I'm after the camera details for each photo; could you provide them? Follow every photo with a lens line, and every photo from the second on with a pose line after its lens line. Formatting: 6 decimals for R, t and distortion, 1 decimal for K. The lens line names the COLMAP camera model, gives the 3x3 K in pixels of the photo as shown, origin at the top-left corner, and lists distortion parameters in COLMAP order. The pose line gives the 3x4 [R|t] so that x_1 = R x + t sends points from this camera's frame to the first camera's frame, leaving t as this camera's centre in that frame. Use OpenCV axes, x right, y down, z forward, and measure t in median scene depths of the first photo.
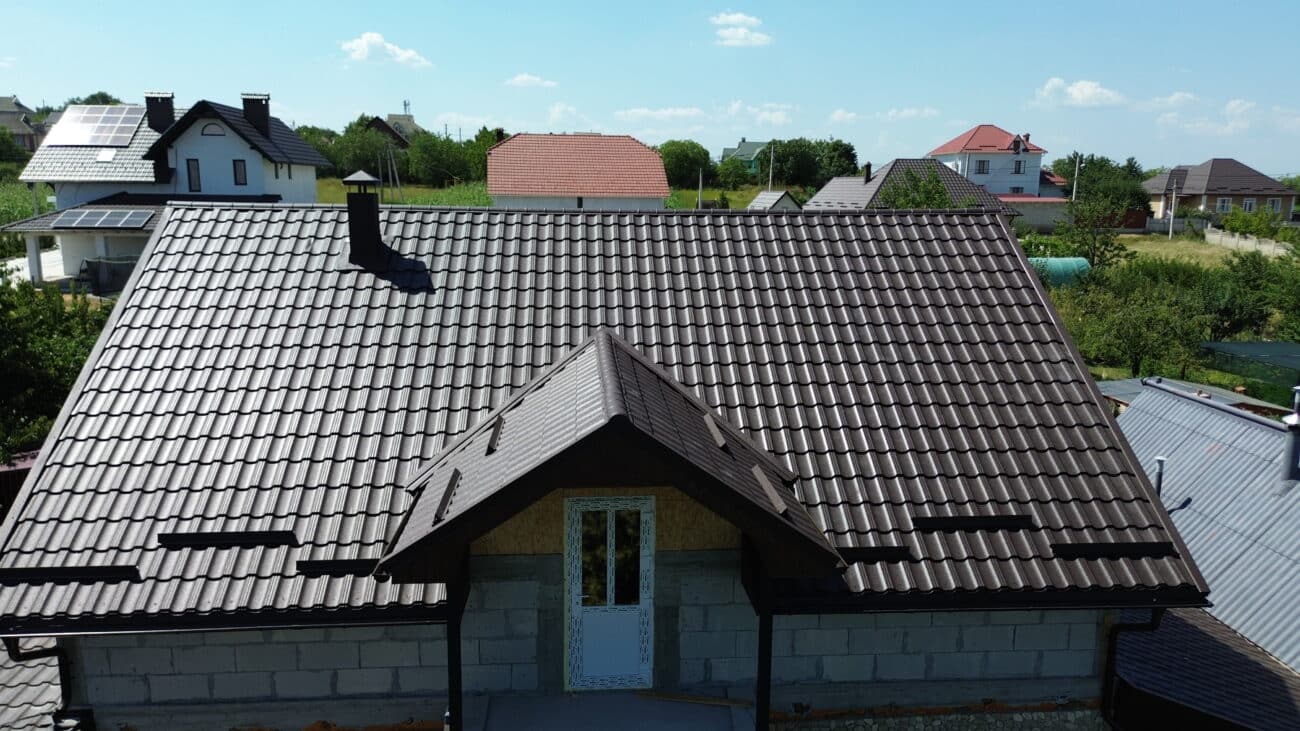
lens RADIAL K [[920.1, 0, 650.0], [0, 920.1, 365.5], [0, 0, 1]] dist [0.071847, -0.087161]
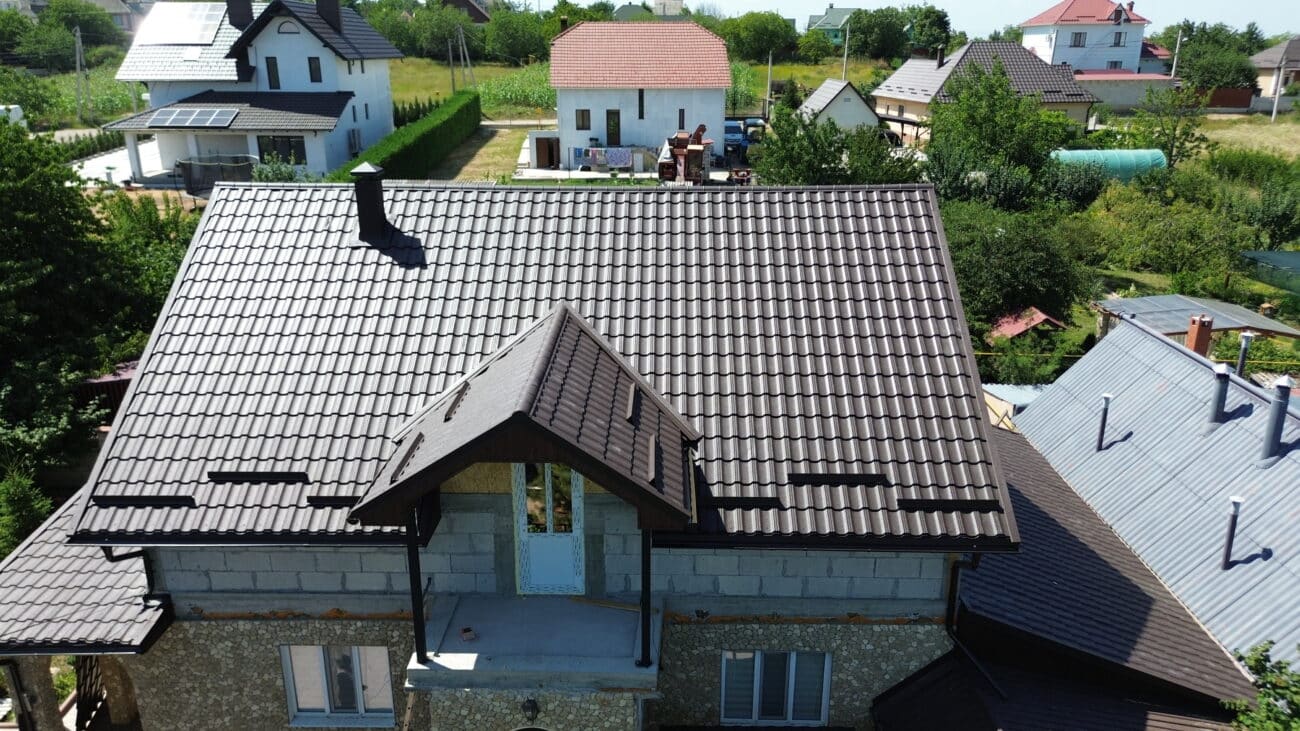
lens RADIAL K [[920.1, 0, 650.0], [0, 920.1, 365.5], [0, 0, 1]] dist [0.071847, -0.087161]
pose [[0.995475, 0.020461, -0.092798, 0.176543], [-0.007460, 0.990356, 0.138342, -0.125536], [0.094734, -0.137023, 0.986027, -0.184465]]
